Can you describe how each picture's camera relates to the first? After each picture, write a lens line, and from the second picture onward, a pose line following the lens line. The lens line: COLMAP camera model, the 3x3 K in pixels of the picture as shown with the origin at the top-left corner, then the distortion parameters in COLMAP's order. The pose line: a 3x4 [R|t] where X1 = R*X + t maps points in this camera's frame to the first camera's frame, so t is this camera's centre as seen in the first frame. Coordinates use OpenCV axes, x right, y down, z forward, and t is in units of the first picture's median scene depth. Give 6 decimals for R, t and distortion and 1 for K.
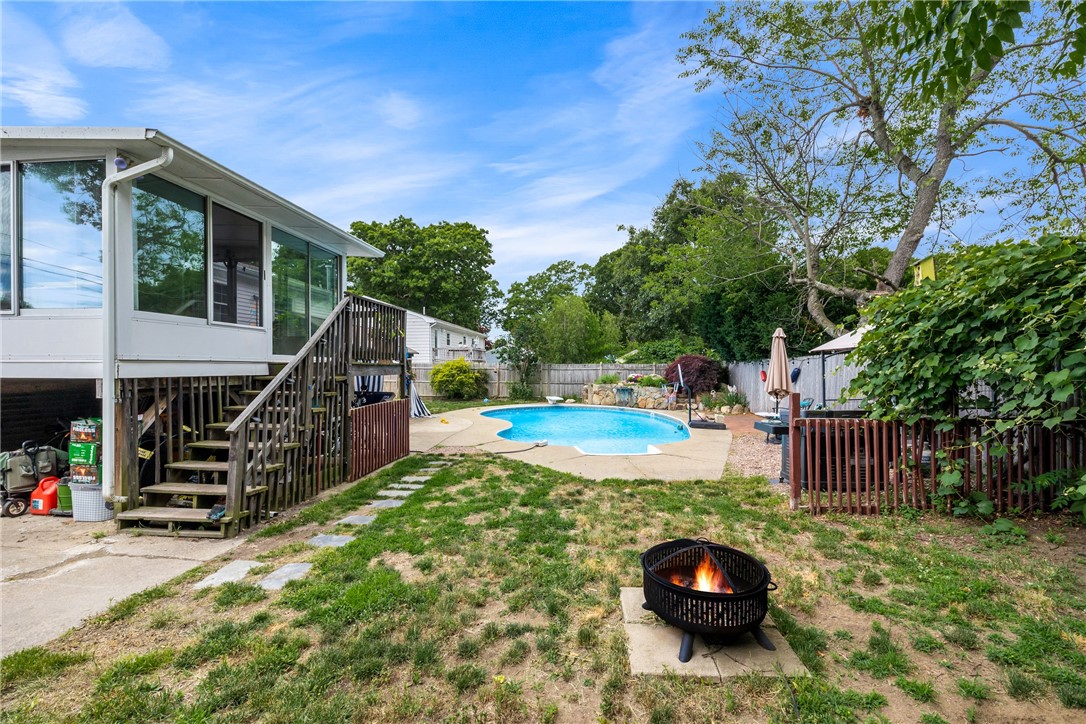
lens RADIAL K [[487.5, 0, 546.8], [0, 487.5, 363.6], [0, 0, 1]] dist [0.000269, -0.000058]
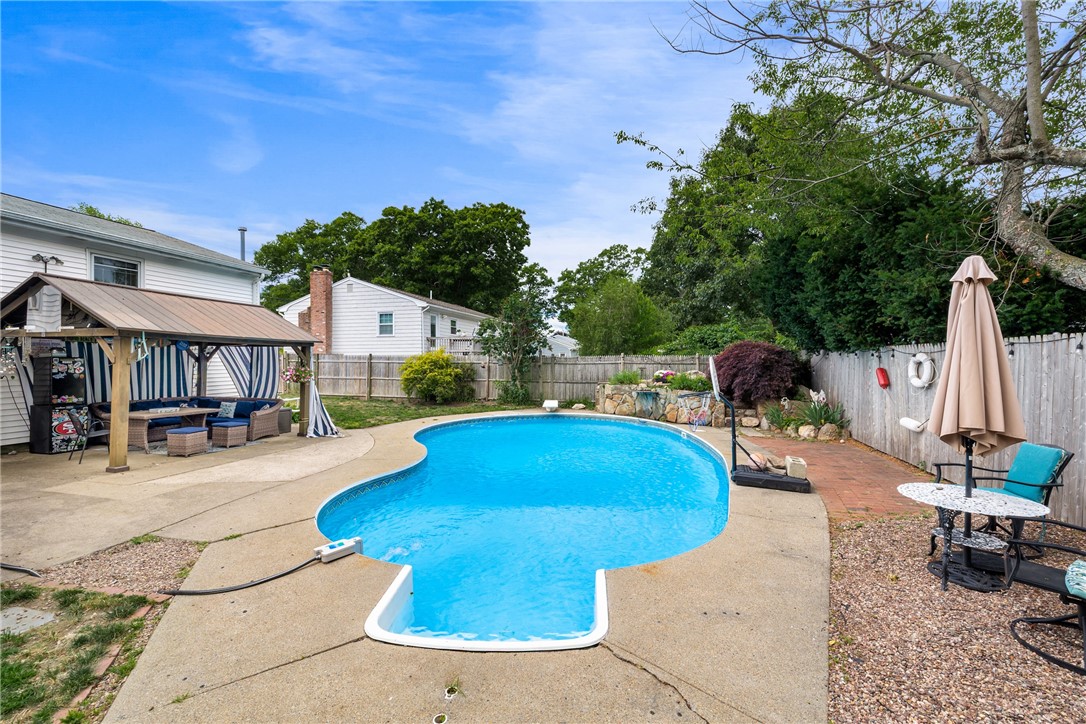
lens RADIAL K [[487.5, 0, 535.8], [0, 487.5, 354.3], [0, 0, 1]] dist [0.000269, -0.000058]
pose [[0.988943, -0.004799, -0.148215, 0.085902], [0.004548, 0.999988, -0.002031, -0.000653], [0.148223, 0.001335, 0.988953, 0.243260]]
